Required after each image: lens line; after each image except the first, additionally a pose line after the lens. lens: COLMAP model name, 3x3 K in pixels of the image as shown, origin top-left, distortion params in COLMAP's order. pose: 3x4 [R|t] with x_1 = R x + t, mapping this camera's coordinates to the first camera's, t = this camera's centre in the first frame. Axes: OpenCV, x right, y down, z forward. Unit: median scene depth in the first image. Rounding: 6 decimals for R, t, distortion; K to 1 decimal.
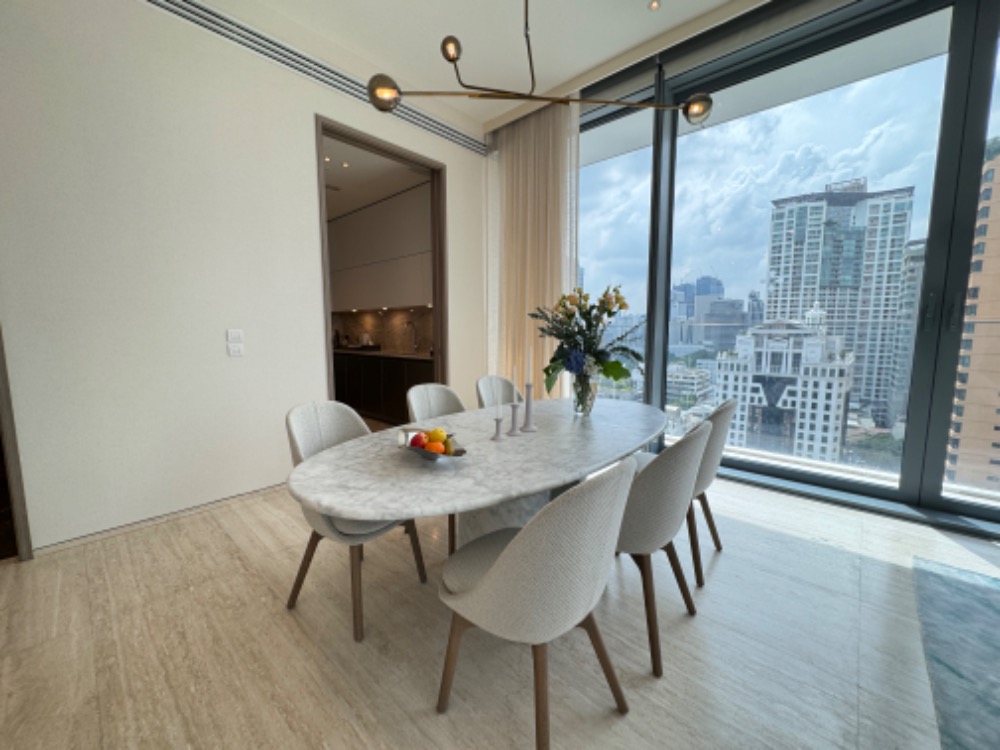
lens RADIAL K [[398.3, 0, 500.0], [0, 398.3, 375.0], [0, 0, 1]] dist [0.000195, 0.000014]
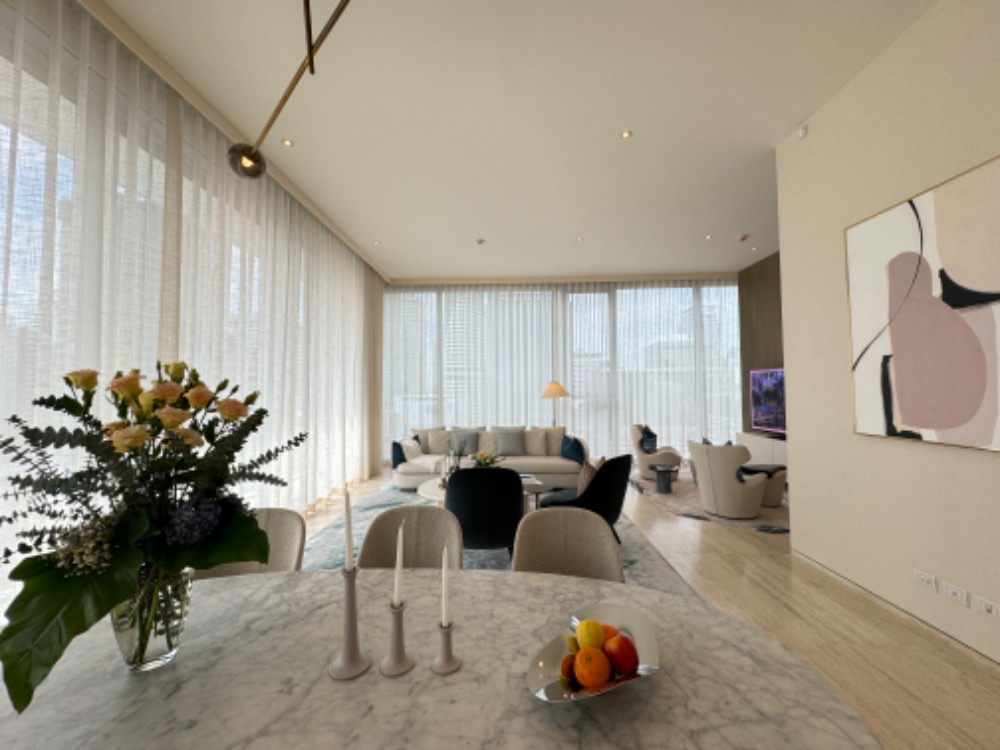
lens RADIAL K [[394.2, 0, 500.0], [0, 394.2, 375.0], [0, 0, 1]] dist [0.000225, 0.000096]
pose [[-0.652625, 0.034314, 0.756903, -0.277811], [0.093202, 0.995023, 0.035253, -0.140174], [-0.751926, 0.093552, -0.652575, 0.762474]]
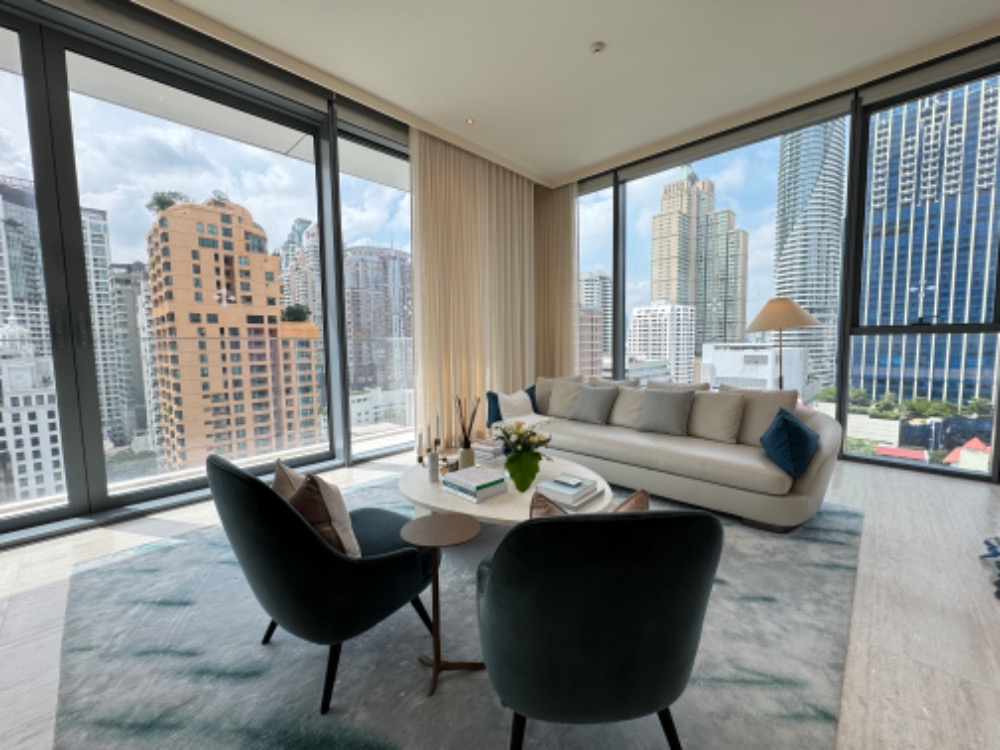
lens RADIAL K [[398.3, 0, 500.0], [0, 398.3, 375.0], [0, 0, 1]] dist [0.000195, 0.000014]
pose [[0.031896, -0.082618, 0.996071, 0.047754], [0.129850, 0.988474, 0.077830, 0.018575], [-0.991020, 0.126858, 0.042256, -0.105666]]
